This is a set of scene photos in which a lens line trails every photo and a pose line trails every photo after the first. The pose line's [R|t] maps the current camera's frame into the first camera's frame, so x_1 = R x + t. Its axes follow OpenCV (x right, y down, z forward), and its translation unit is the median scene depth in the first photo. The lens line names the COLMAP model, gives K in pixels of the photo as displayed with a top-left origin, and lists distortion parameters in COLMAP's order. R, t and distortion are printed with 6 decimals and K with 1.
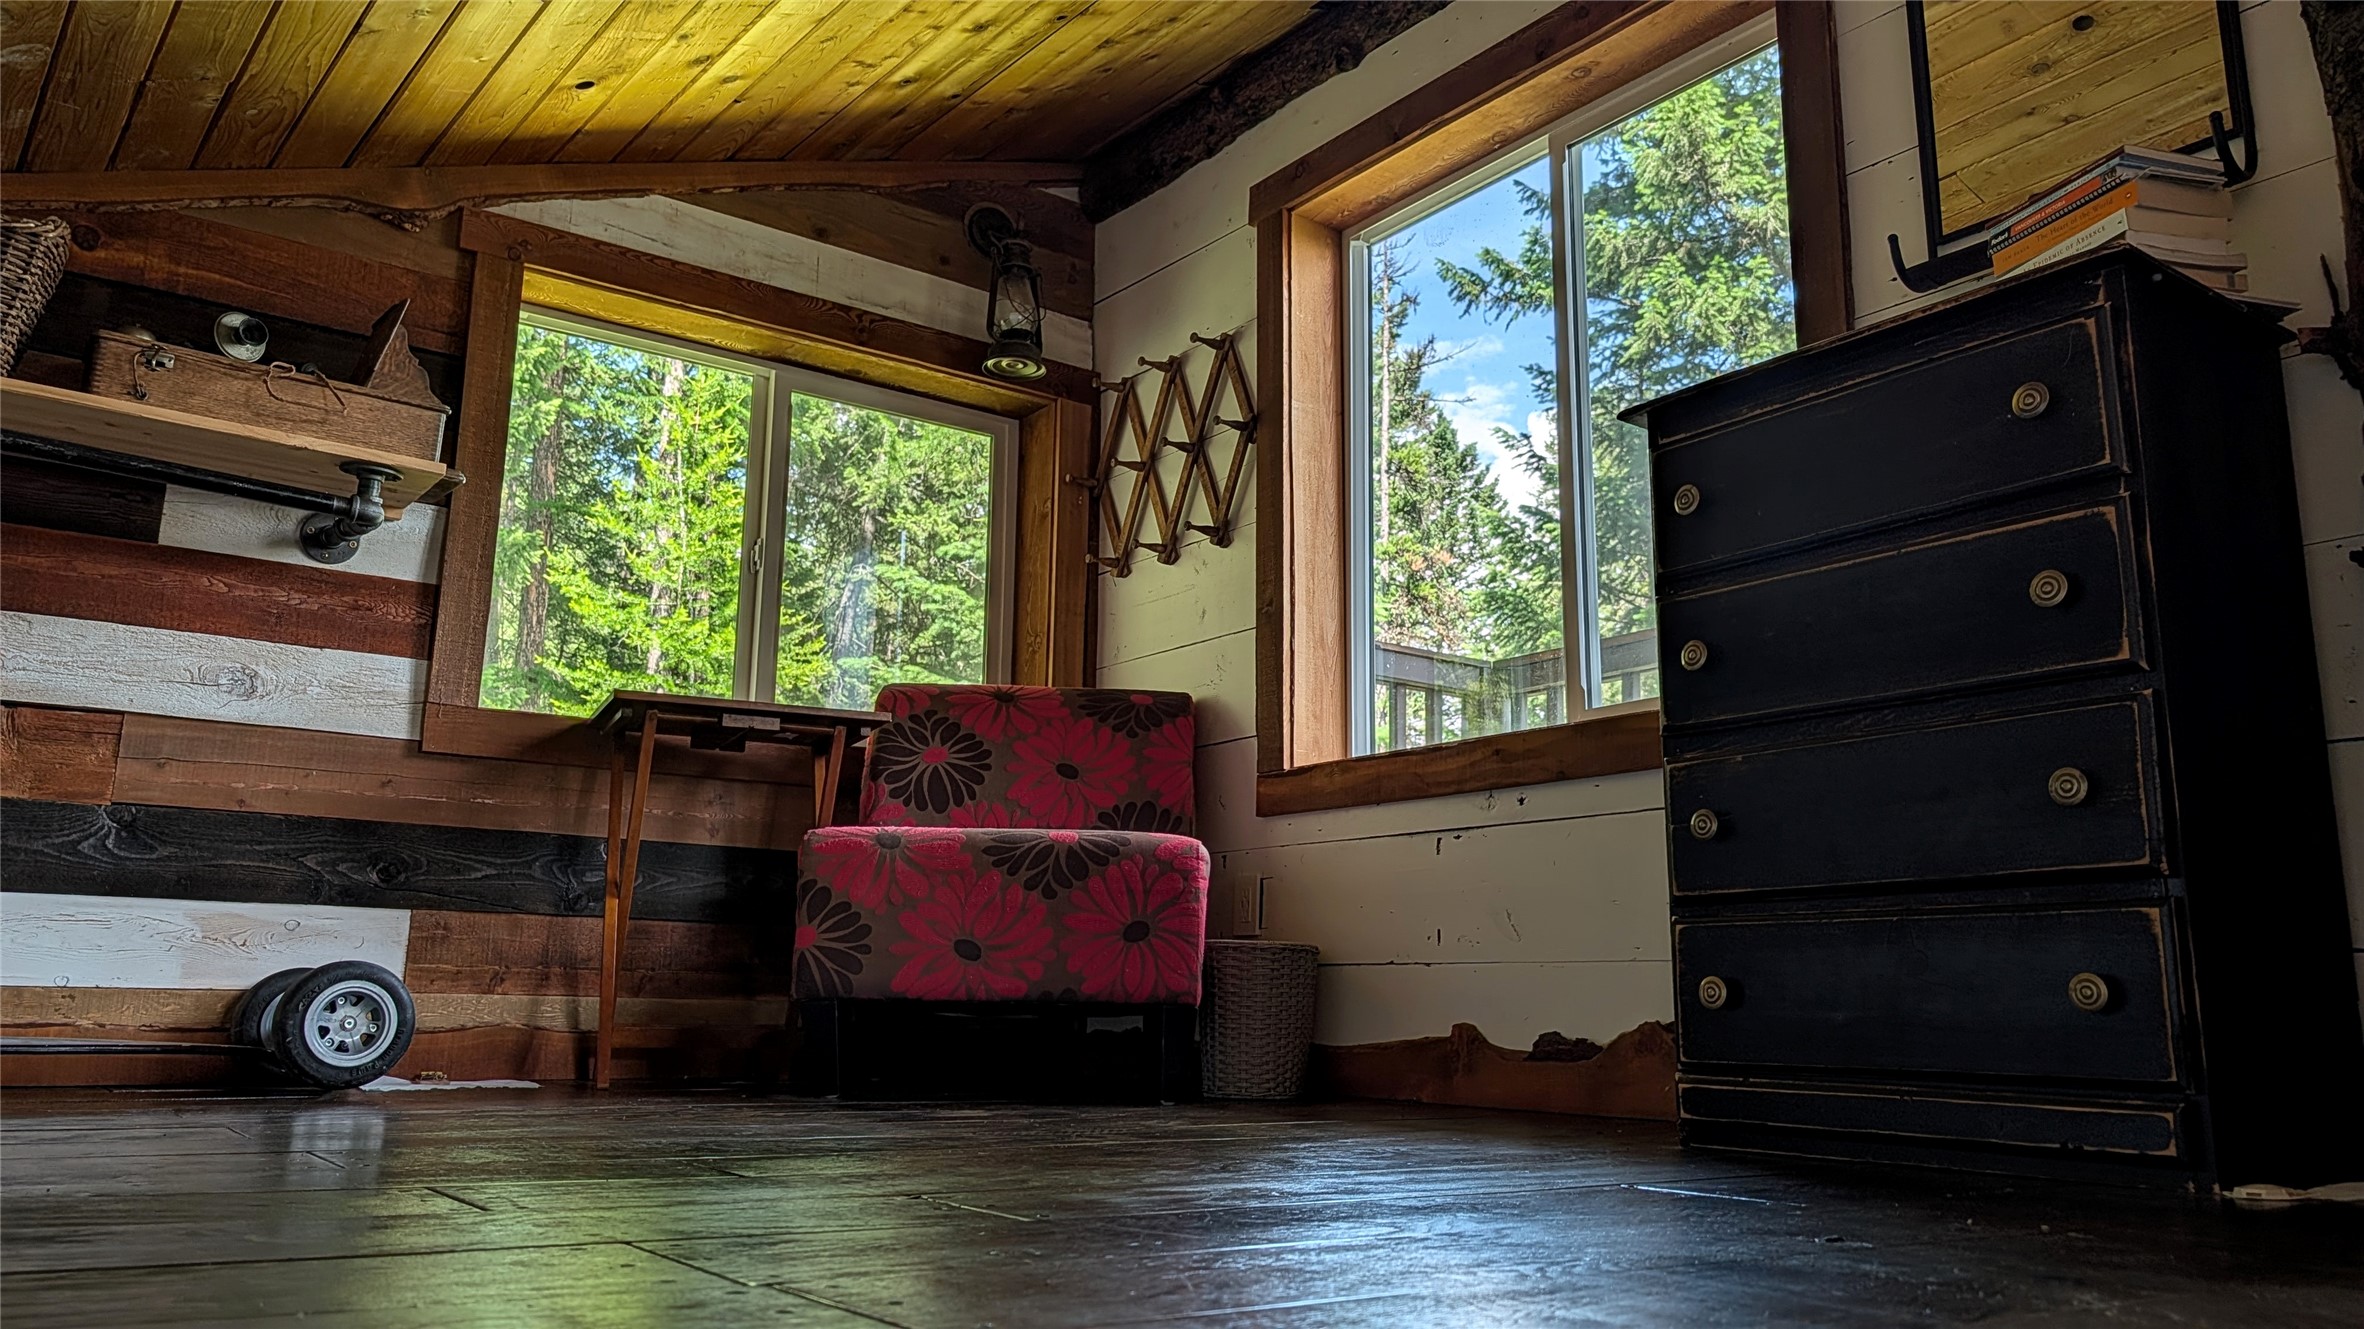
lens RADIAL K [[1762.0, 0, 1300.8], [0, 1762.0, 654.1], [0, 0, 1]] dist [0.049680, -0.119872]
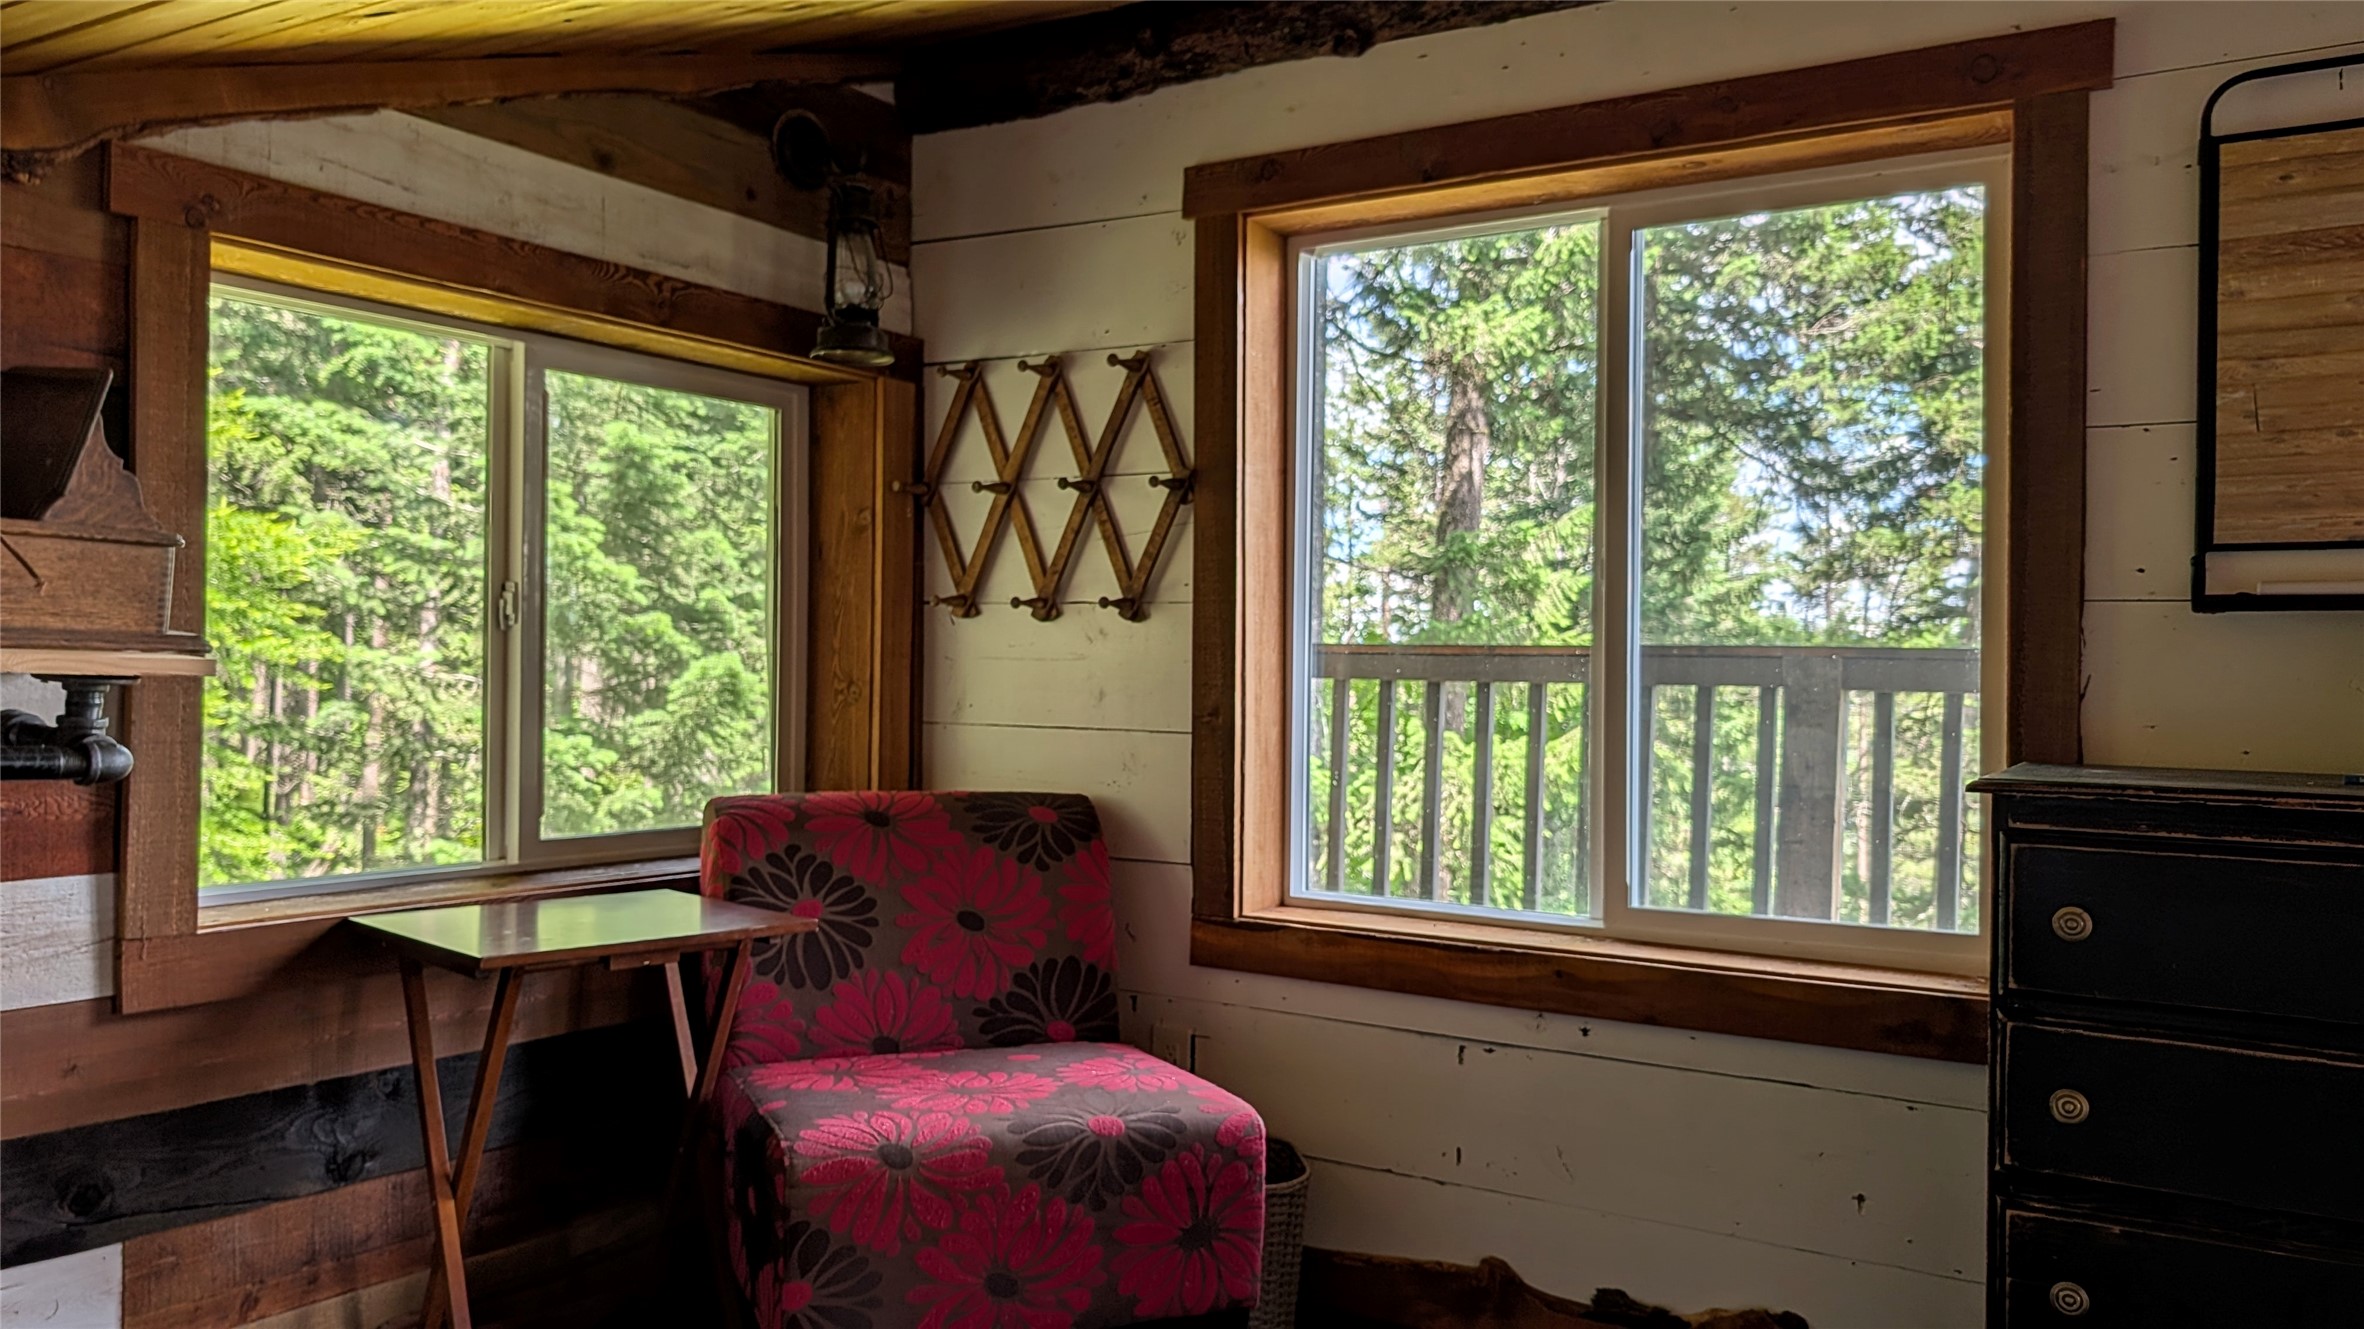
lens RADIAL K [[1745.2, 0, 1259.4], [0, 1745.2, 642.3], [0, 0, 1]] dist [-0.000276, 0.000054]
pose [[0.935088, 0.017616, 0.353979, -0.282363], [-0.089302, 0.978250, 0.187220, -0.212954], [-0.342982, -0.206678, 0.916323, 0.231806]]
